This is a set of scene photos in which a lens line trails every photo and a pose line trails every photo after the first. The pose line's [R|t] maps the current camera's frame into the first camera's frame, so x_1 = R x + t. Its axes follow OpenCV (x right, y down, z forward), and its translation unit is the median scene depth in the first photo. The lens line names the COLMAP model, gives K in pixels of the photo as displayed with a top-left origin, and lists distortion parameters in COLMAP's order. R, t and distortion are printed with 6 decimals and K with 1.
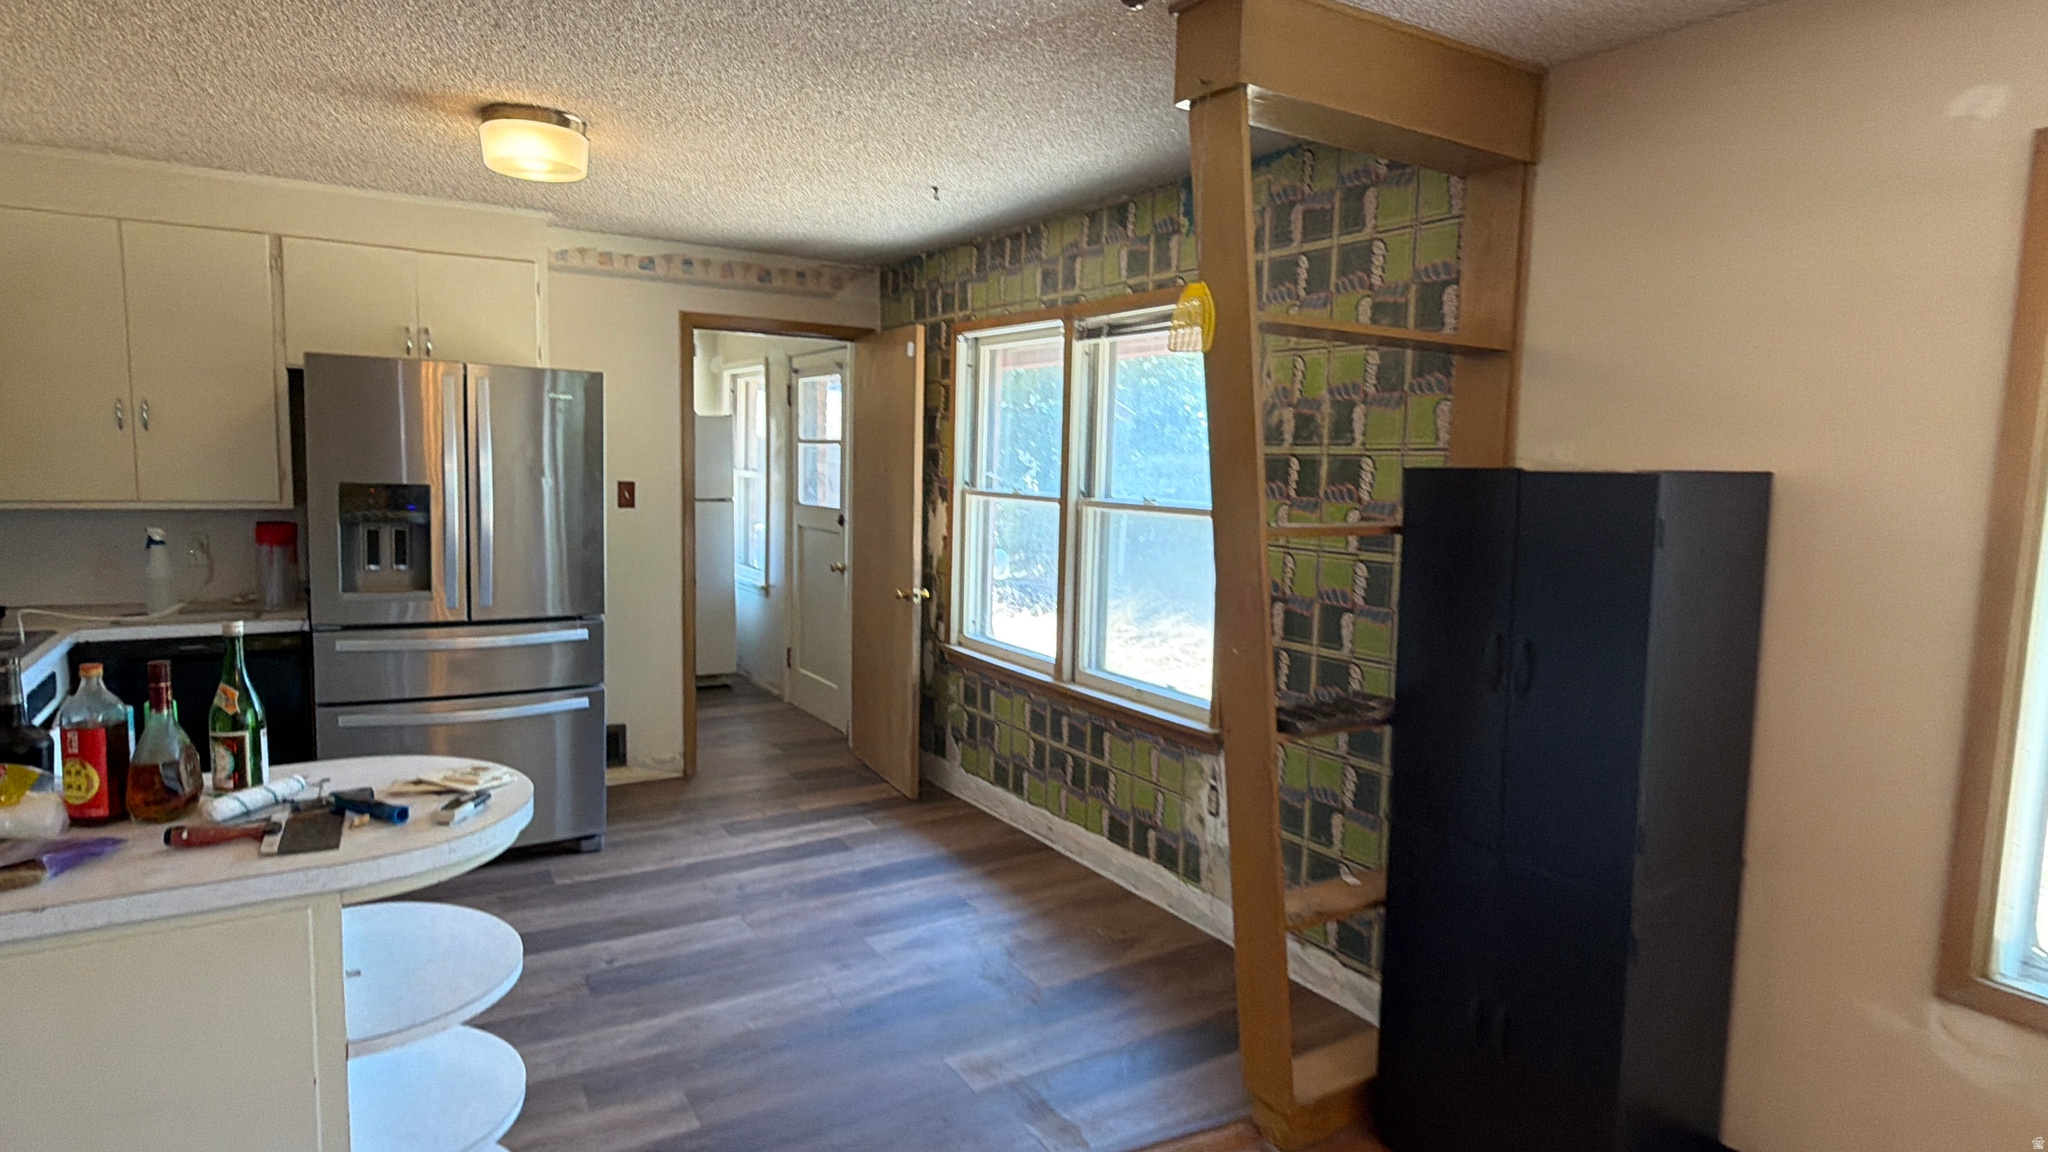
lens RADIAL K [[1125.6, 0, 1024.2], [0, 1125.6, 578.3], [0, 0, 1]] dist [0.004475, 0.000170]
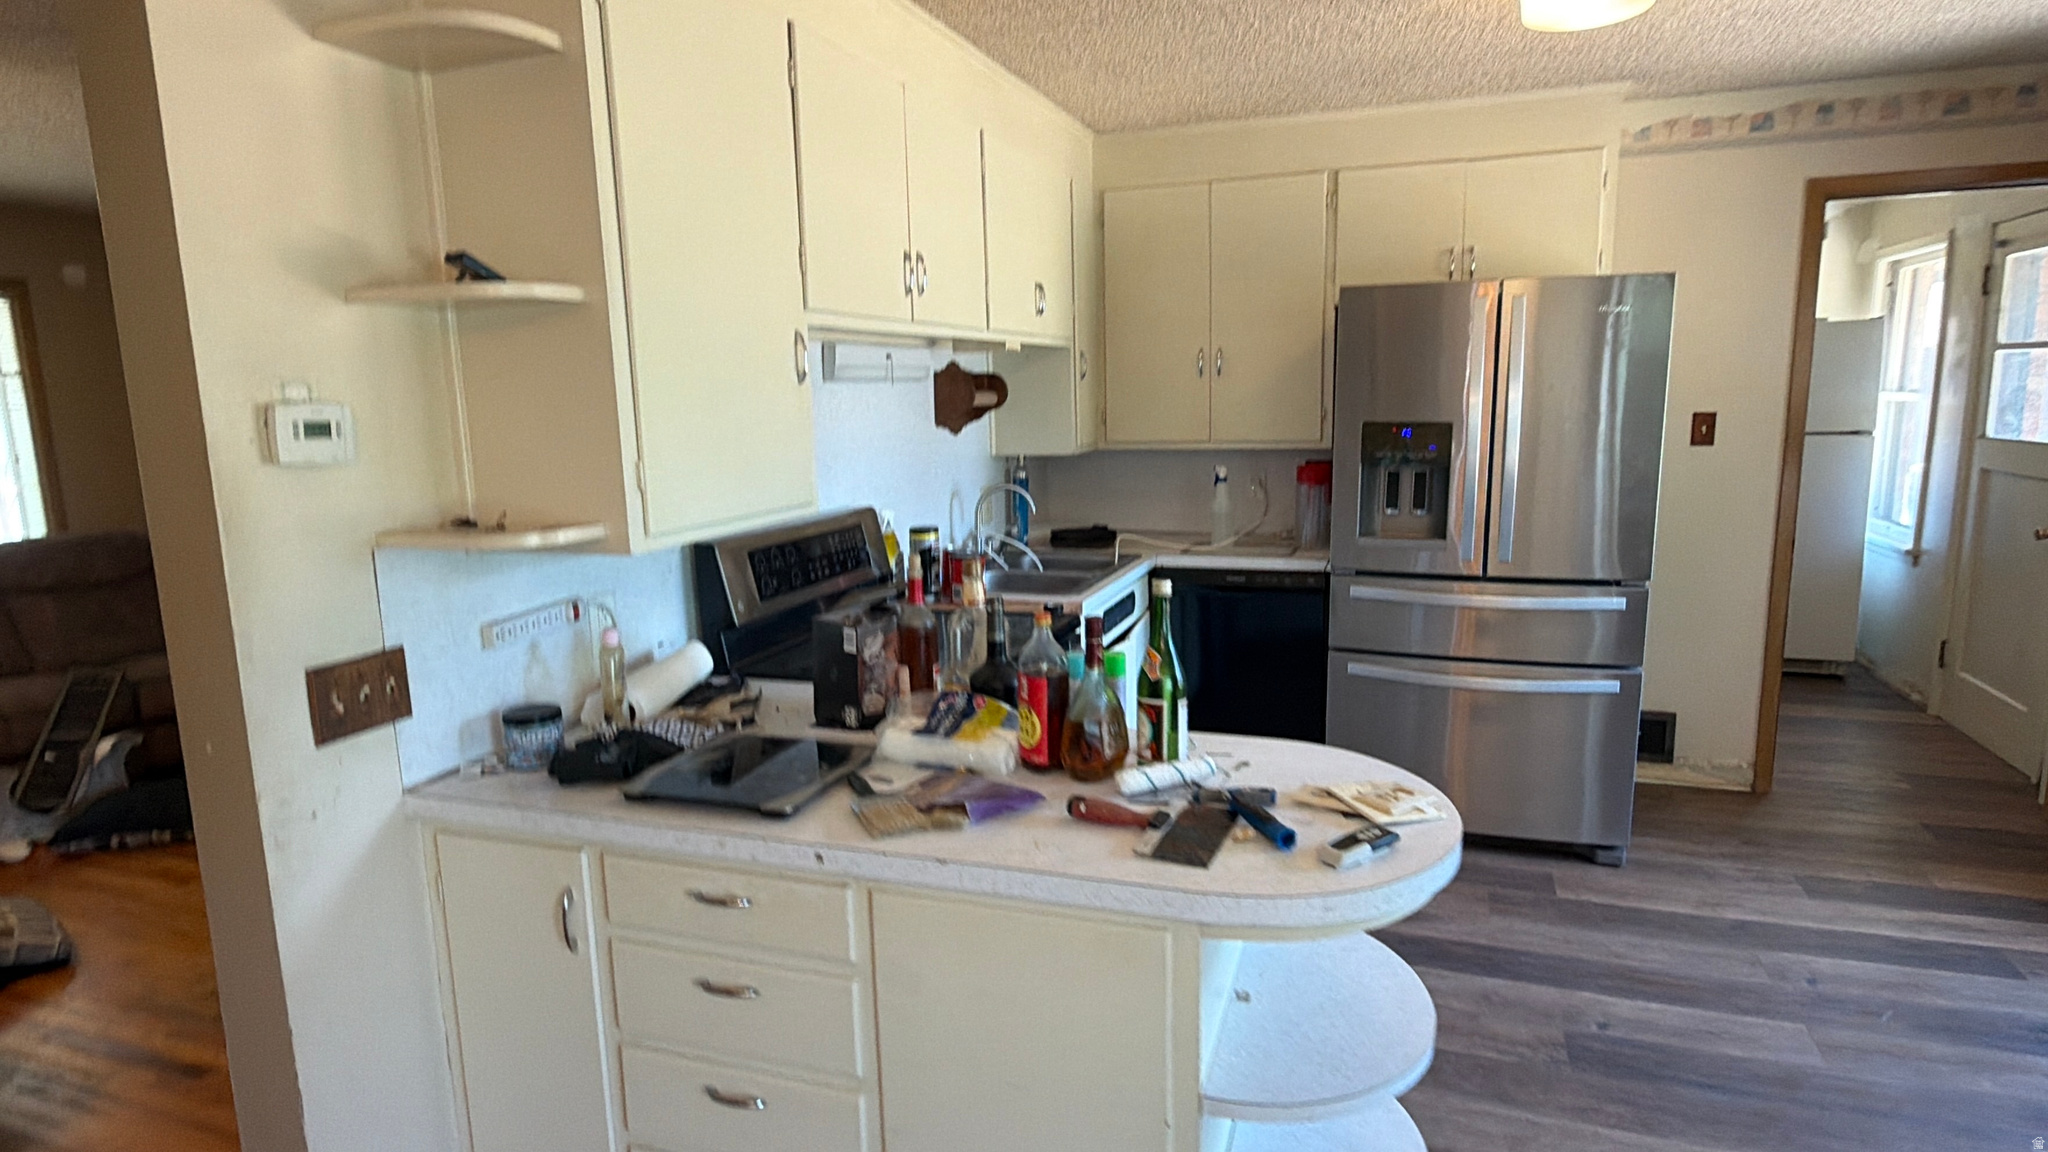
lens RADIAL K [[1125.6, 0, 1024.1], [0, 1125.6, 579.2], [0, 0, 1]] dist [0.004475, 0.000170]
pose [[0.619280, 0.092466, -0.779706, -0.026556], [-0.045072, 0.995590, 0.082270, -0.016237], [0.783875, -0.015805, 0.620717, 0.167746]]
